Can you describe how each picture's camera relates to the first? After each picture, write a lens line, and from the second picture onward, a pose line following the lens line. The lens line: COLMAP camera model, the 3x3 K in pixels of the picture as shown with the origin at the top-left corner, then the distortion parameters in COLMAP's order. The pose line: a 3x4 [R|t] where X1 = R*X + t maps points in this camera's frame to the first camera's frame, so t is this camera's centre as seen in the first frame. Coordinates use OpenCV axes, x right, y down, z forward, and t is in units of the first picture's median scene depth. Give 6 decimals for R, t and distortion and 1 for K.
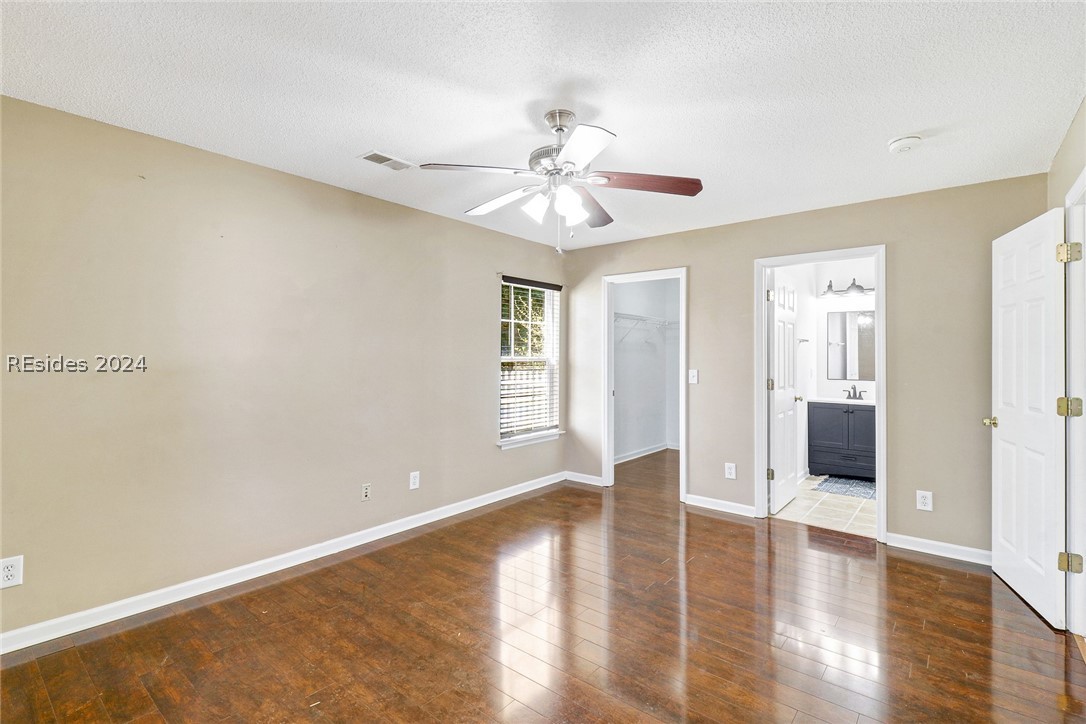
lens RADIAL K [[503.7, 0, 541.9], [0, 503.7, 360.3], [0, 0, 1]] dist [0.023870, -0.015364]
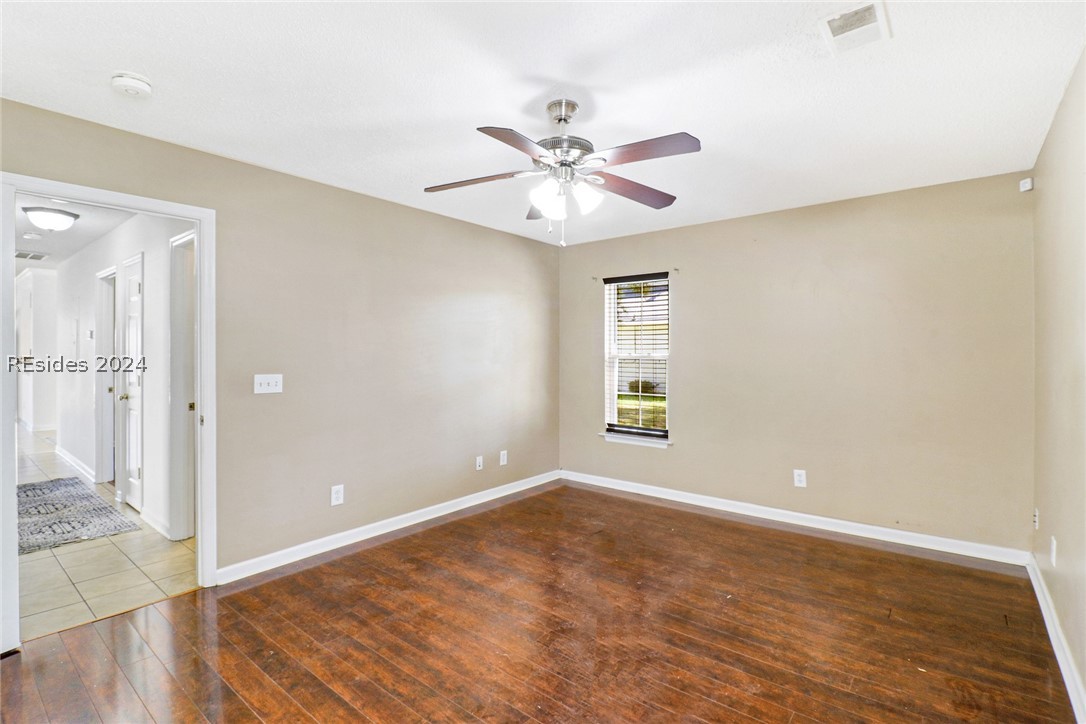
lens RADIAL K [[522.1, 0, 542.3], [0, 522.1, 354.0], [0, 0, 1]] dist [0.024878, -0.017474]
pose [[-0.999767, -0.005192, -0.020965, 0.053457], [-0.005548, 0.999840, 0.016980, -0.013321], [0.020873, 0.017093, -0.999636, 1.173063]]
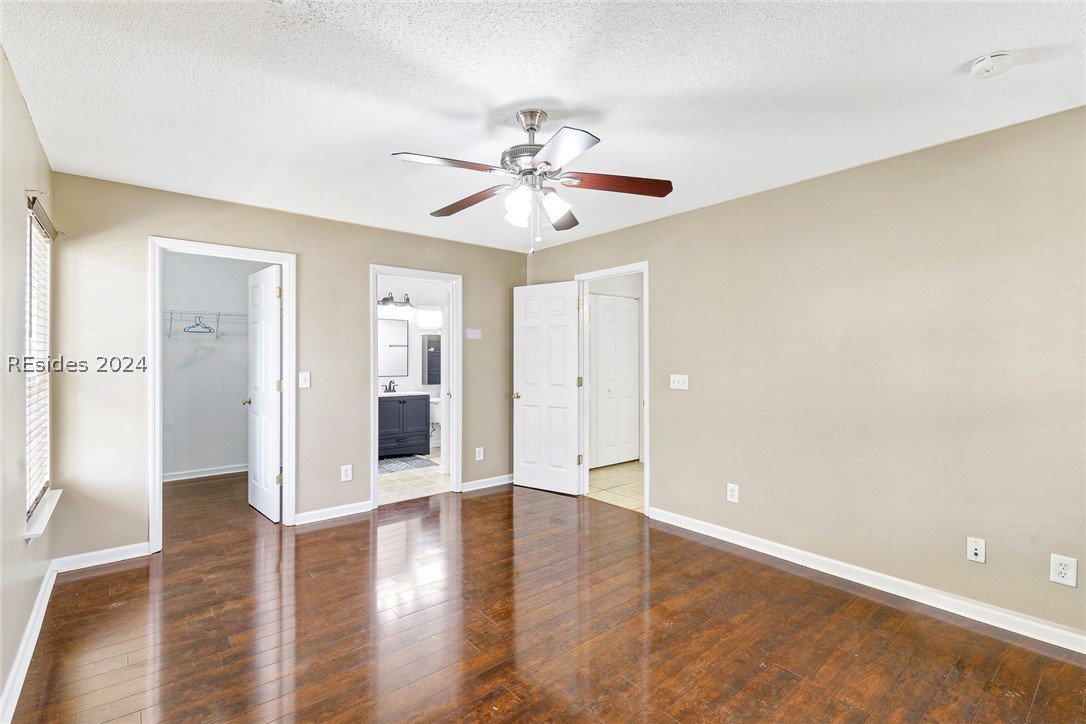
lens RADIAL K [[503.7, 0, 541.9], [0, 503.7, 360.3], [0, 0, 1]] dist [0.023870, -0.015364]
pose [[0.181441, -0.011448, 0.983335, -0.551743], [0.011197, 0.999891, 0.009574, -0.006888], [-0.983338, 0.009273, 0.181549, 0.466939]]
